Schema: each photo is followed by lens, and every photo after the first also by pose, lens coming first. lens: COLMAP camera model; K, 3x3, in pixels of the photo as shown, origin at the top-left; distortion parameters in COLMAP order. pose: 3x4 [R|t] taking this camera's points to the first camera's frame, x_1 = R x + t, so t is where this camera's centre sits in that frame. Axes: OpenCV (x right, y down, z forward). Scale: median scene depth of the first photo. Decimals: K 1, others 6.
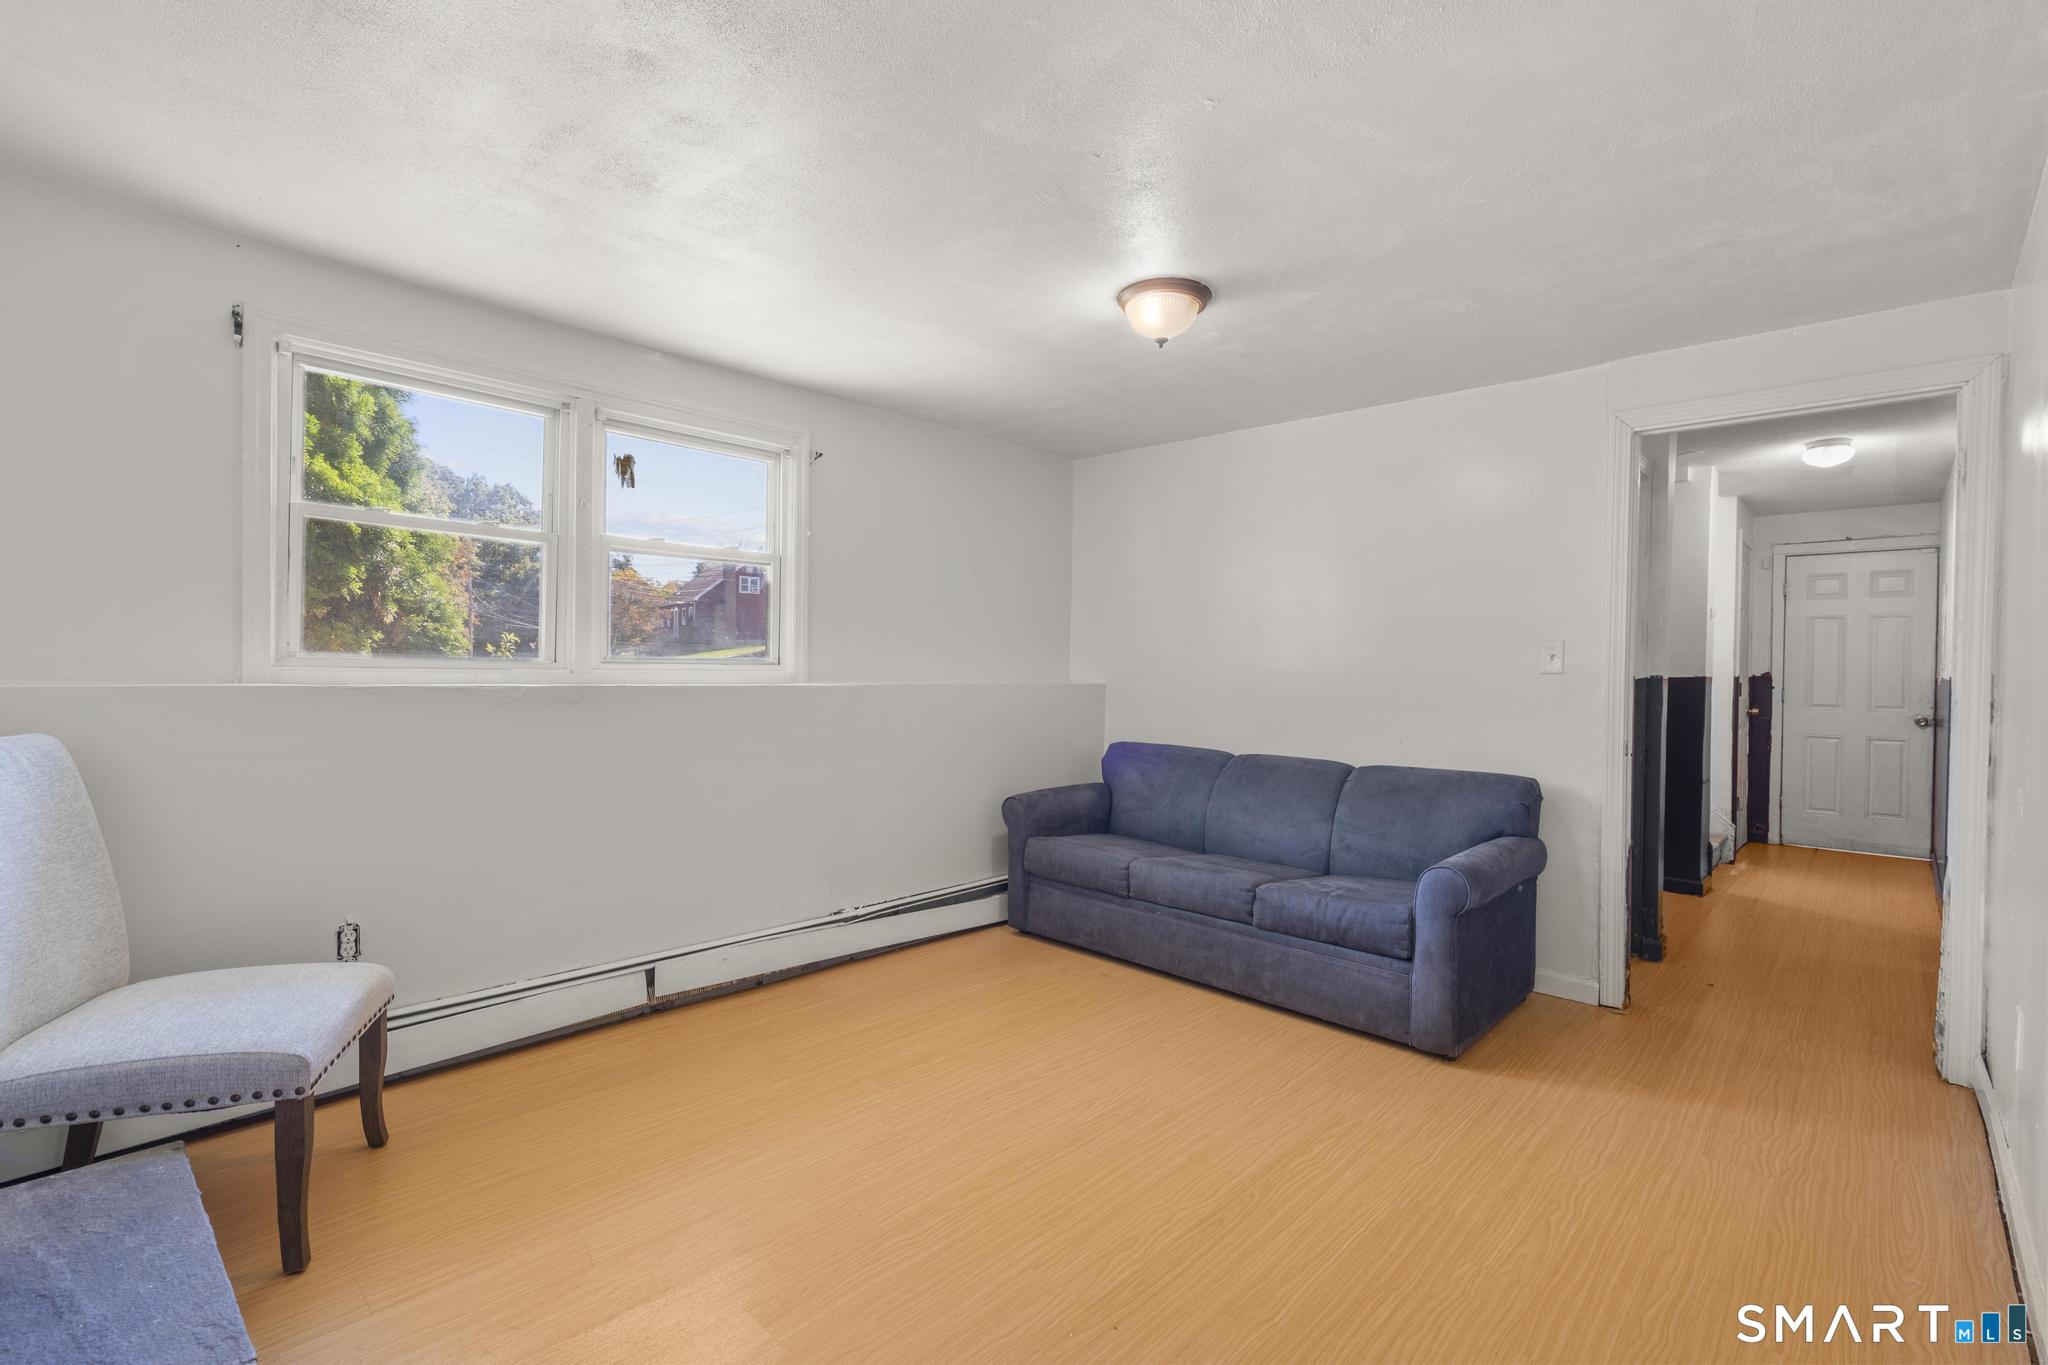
lens RADIAL K [[925.4, 0, 1018.8], [0, 925.4, 673.0], [0, 0, 1]] dist [0.002225, 0.001006]
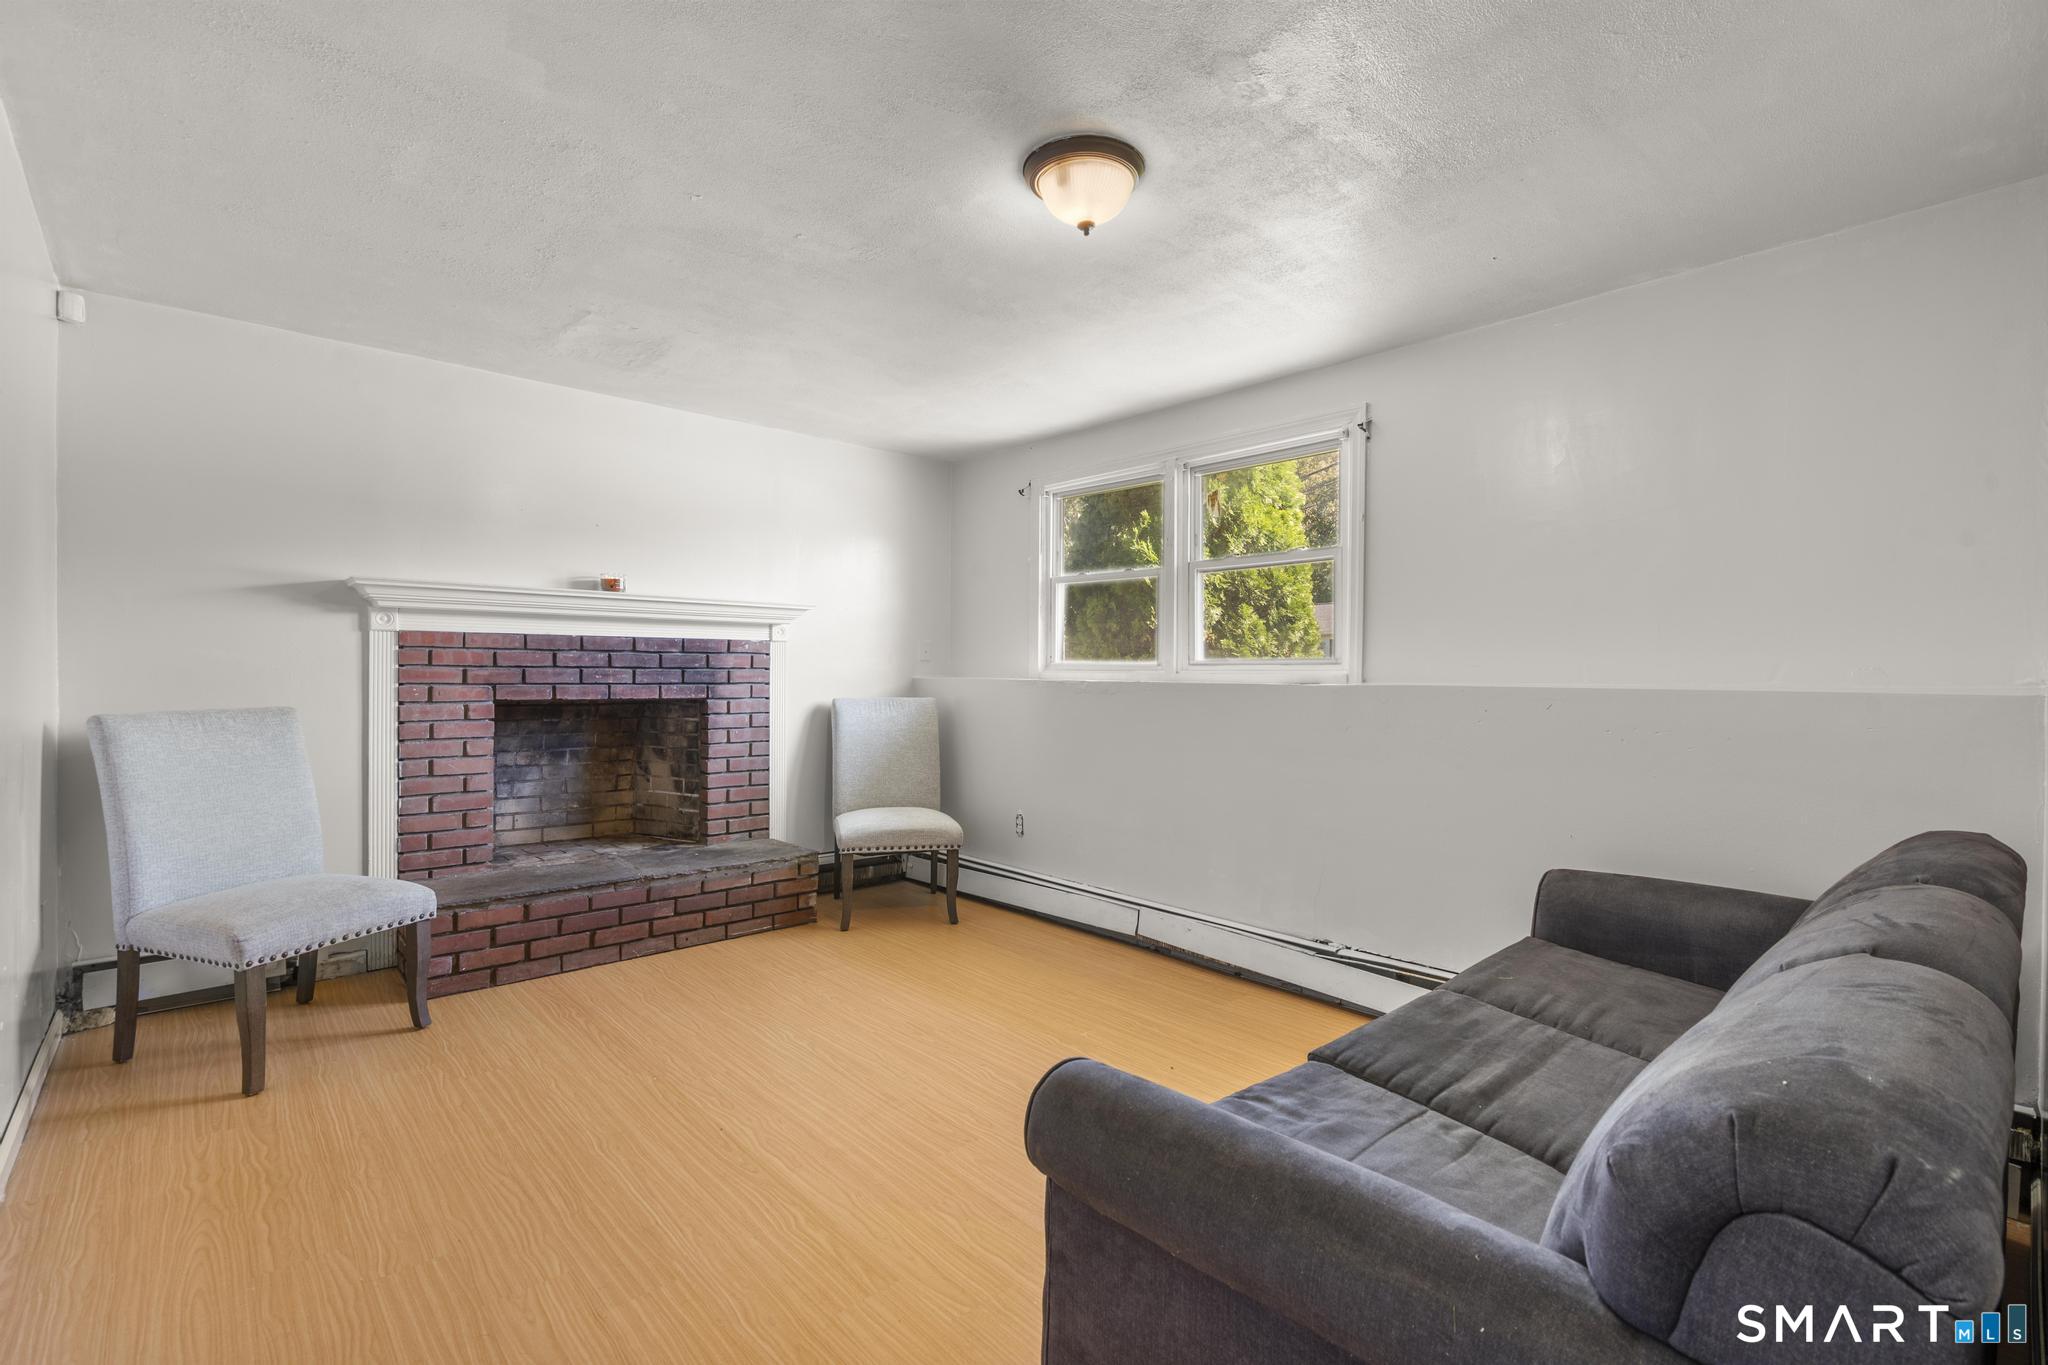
lens RADIAL K [[925.4, 0, 1017.7], [0, 925.4, 683.6], [0, 0, 1]] dist [0.002225, 0.001006]
pose [[-0.085849, -0.007298, -0.996281, 0.831370], [-0.014757, 0.999873, -0.006053, 0.027481], [0.996199, 0.014183, -0.085946, 0.924587]]
